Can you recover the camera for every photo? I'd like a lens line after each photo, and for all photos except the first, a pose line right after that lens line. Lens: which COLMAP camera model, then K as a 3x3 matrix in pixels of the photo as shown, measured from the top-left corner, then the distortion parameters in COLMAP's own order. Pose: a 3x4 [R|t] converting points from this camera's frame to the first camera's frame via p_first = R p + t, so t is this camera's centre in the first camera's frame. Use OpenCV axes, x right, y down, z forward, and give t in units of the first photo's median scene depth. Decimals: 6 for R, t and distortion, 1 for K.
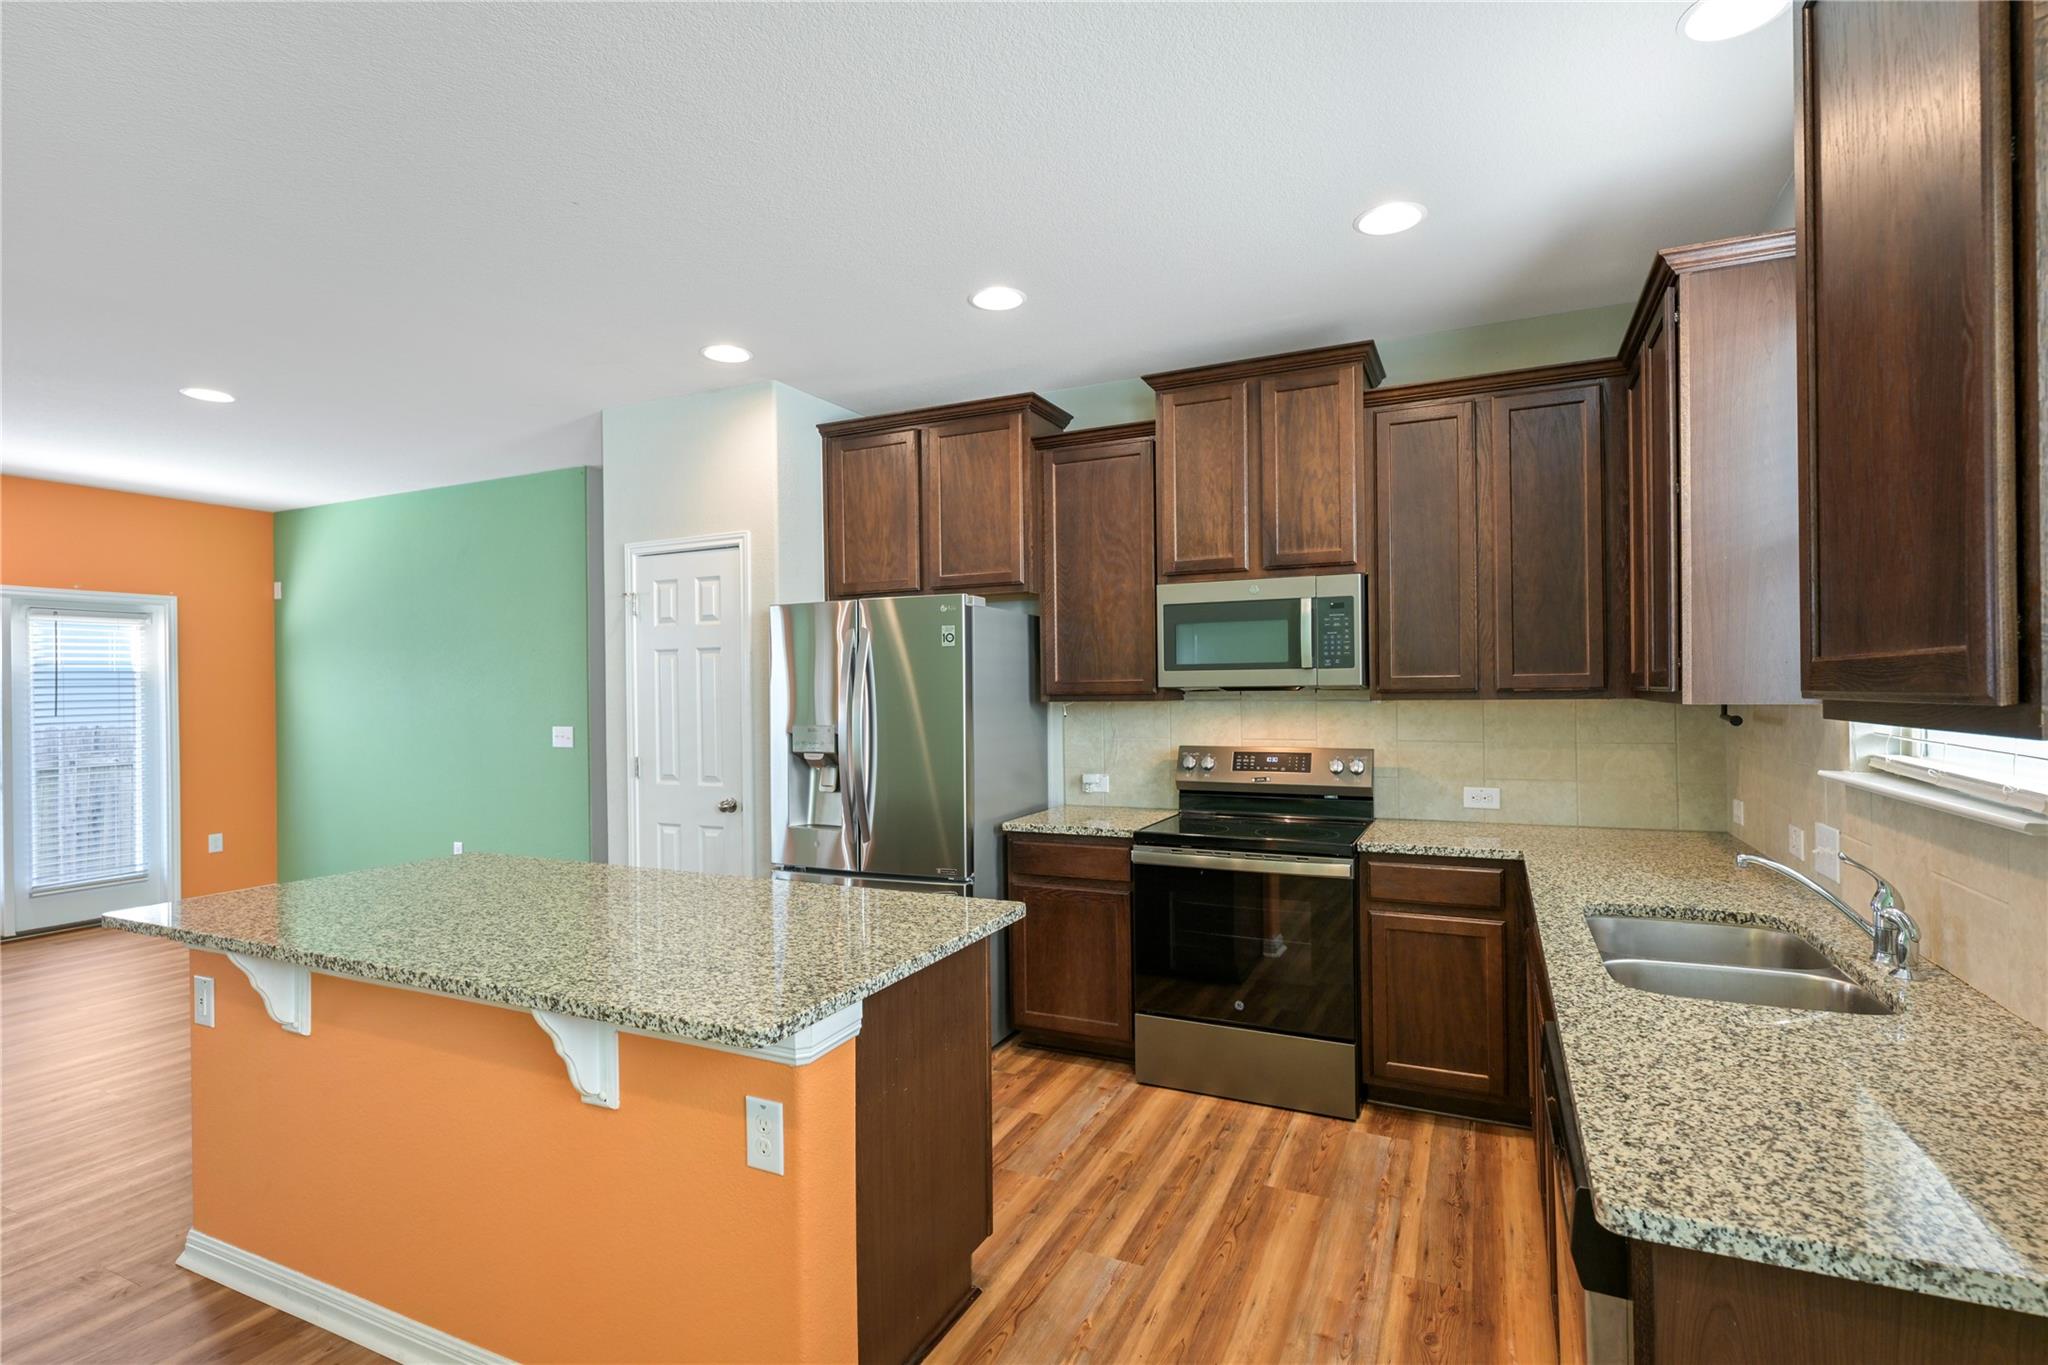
lens RADIAL K [[980.1, 0, 1017.7], [0, 980.1, 688.2], [0, 0, 1]] dist [-0.001746, -0.000104]
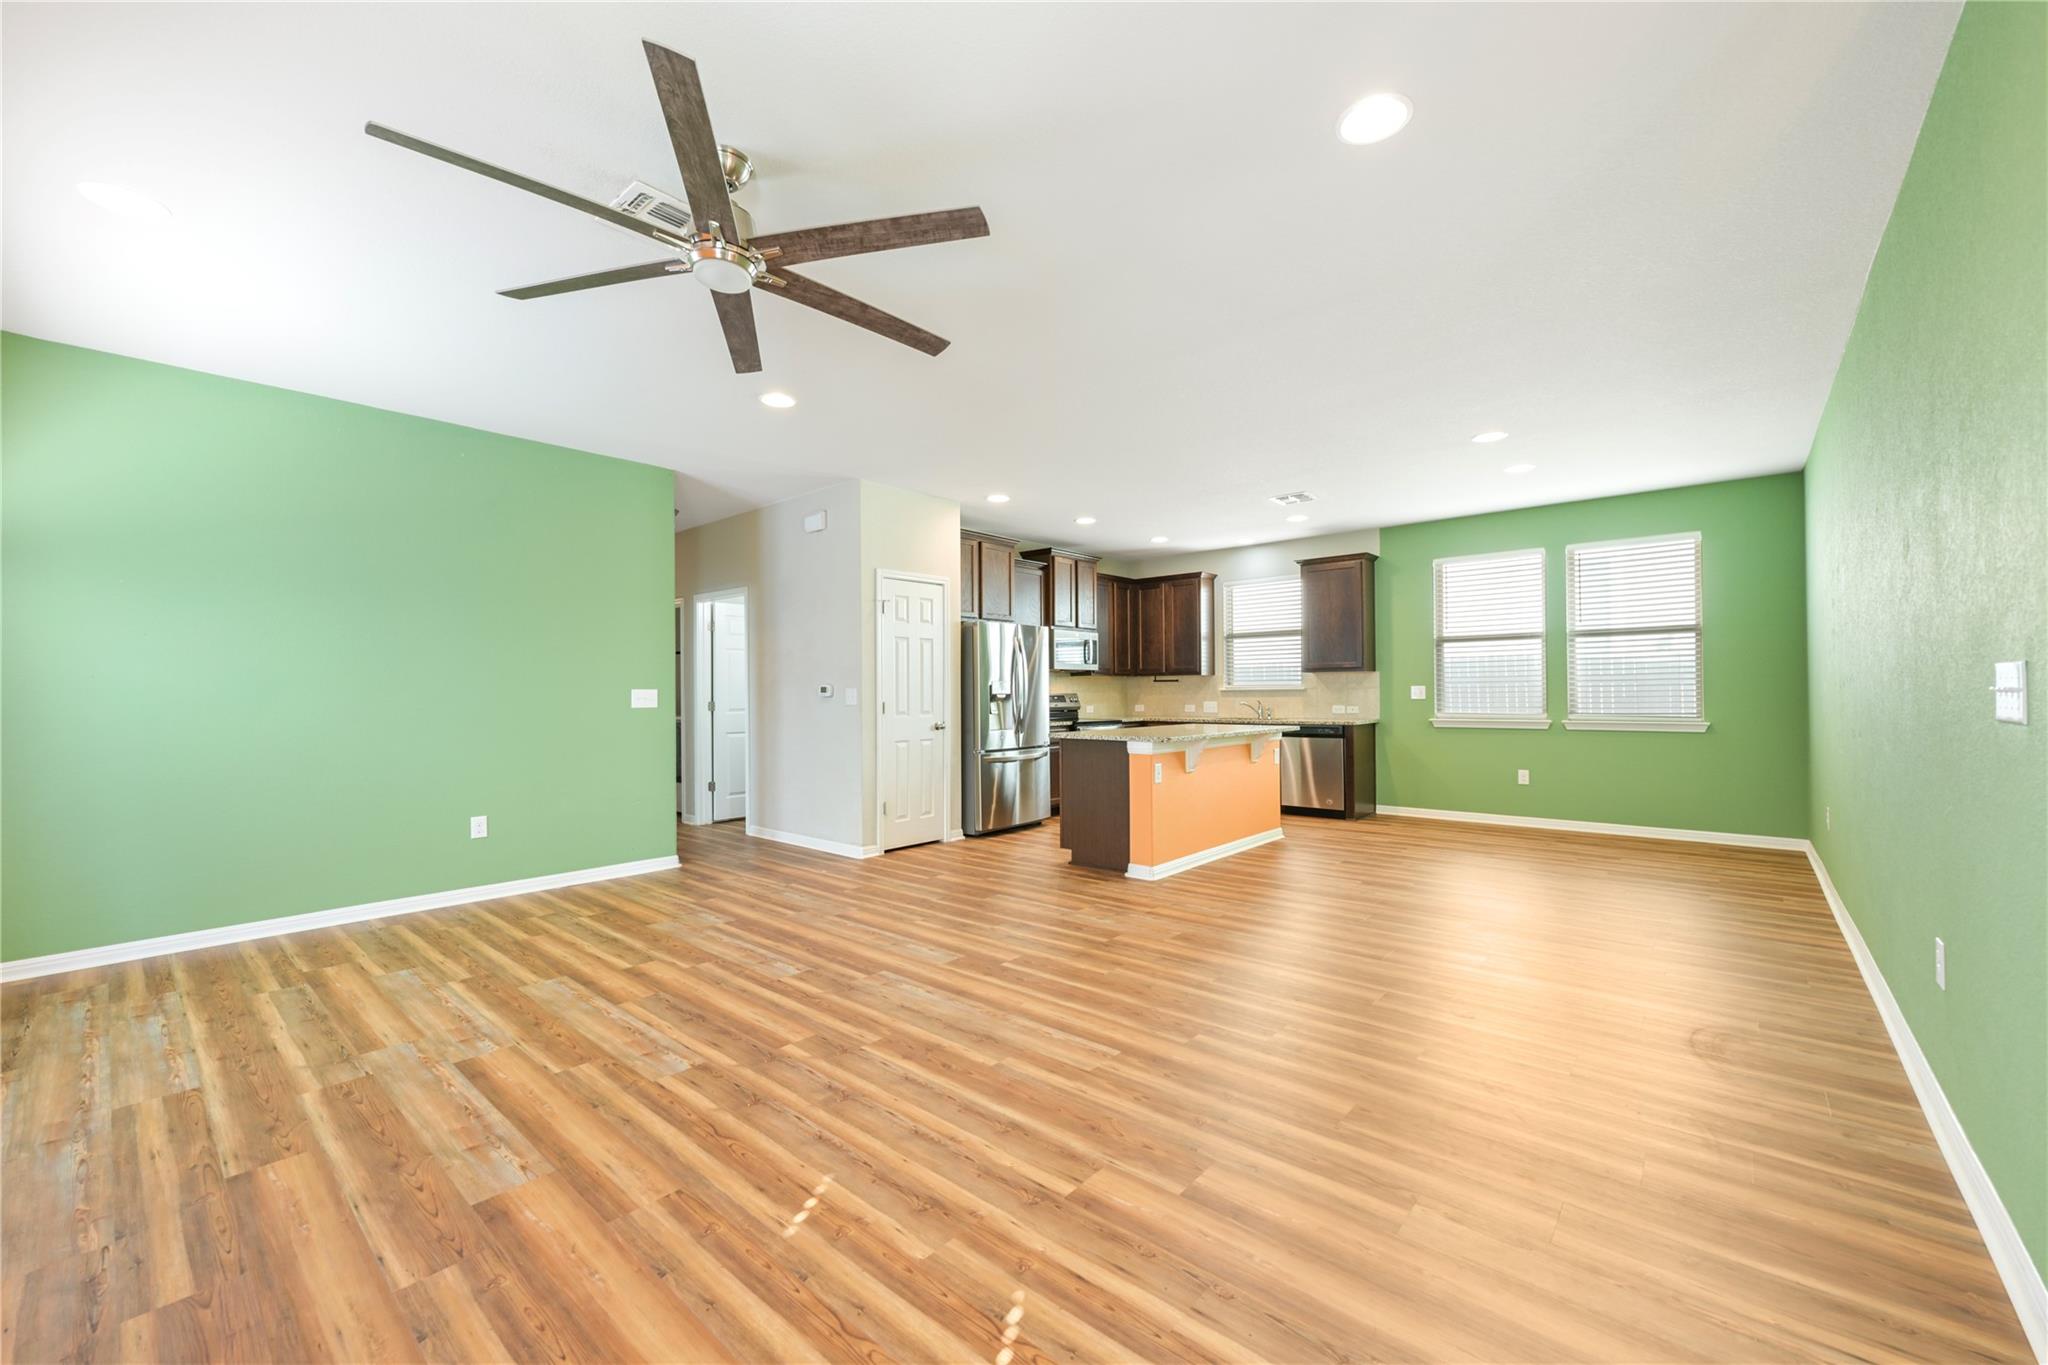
lens RADIAL K [[820.1, 0, 1024.0], [0, 820.1, 682.5], [0, 0, 1]] dist [-0.000597, 0.000073]
pose [[0.271071, 0.021515, 0.962319, -1.879769], [0.005955, 0.999694, -0.024028, 0.083010], [-0.962541, 0.012244, 0.270859, 0.474624]]
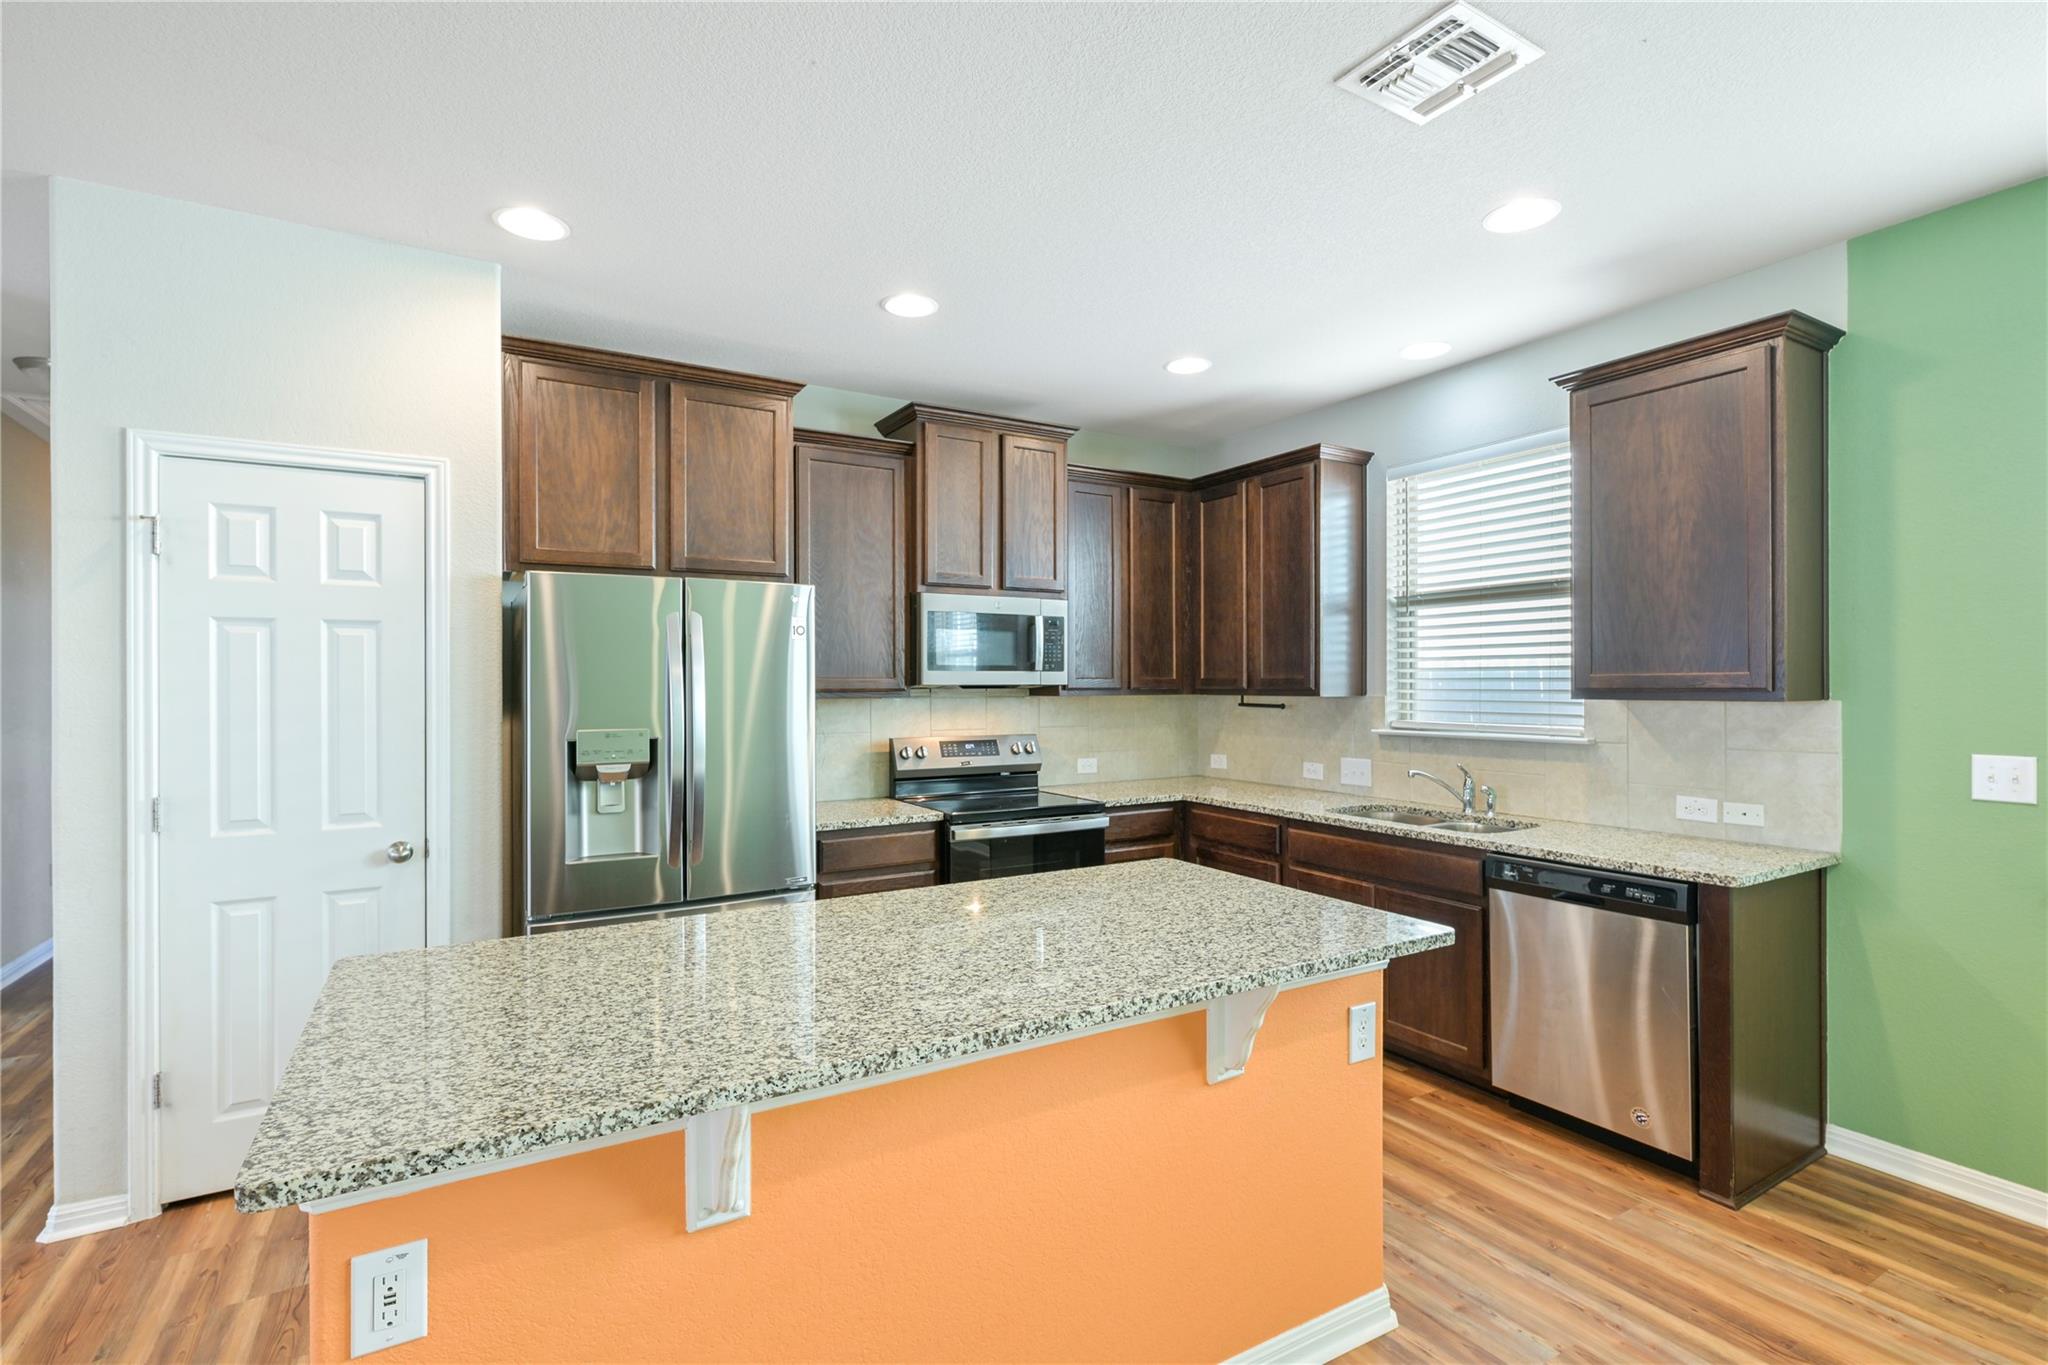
lens RADIAL K [[954.3, 0, 1018.8], [0, 954.3, 680.5], [0, 0, 1]] dist [-0.000005, 0.000883]
pose [[0.558260, 0.012720, 0.829569, -0.664739], [-0.001812, 0.999899, -0.014112, 0.008929], [-0.829664, 0.006375, 0.558226, 0.295198]]
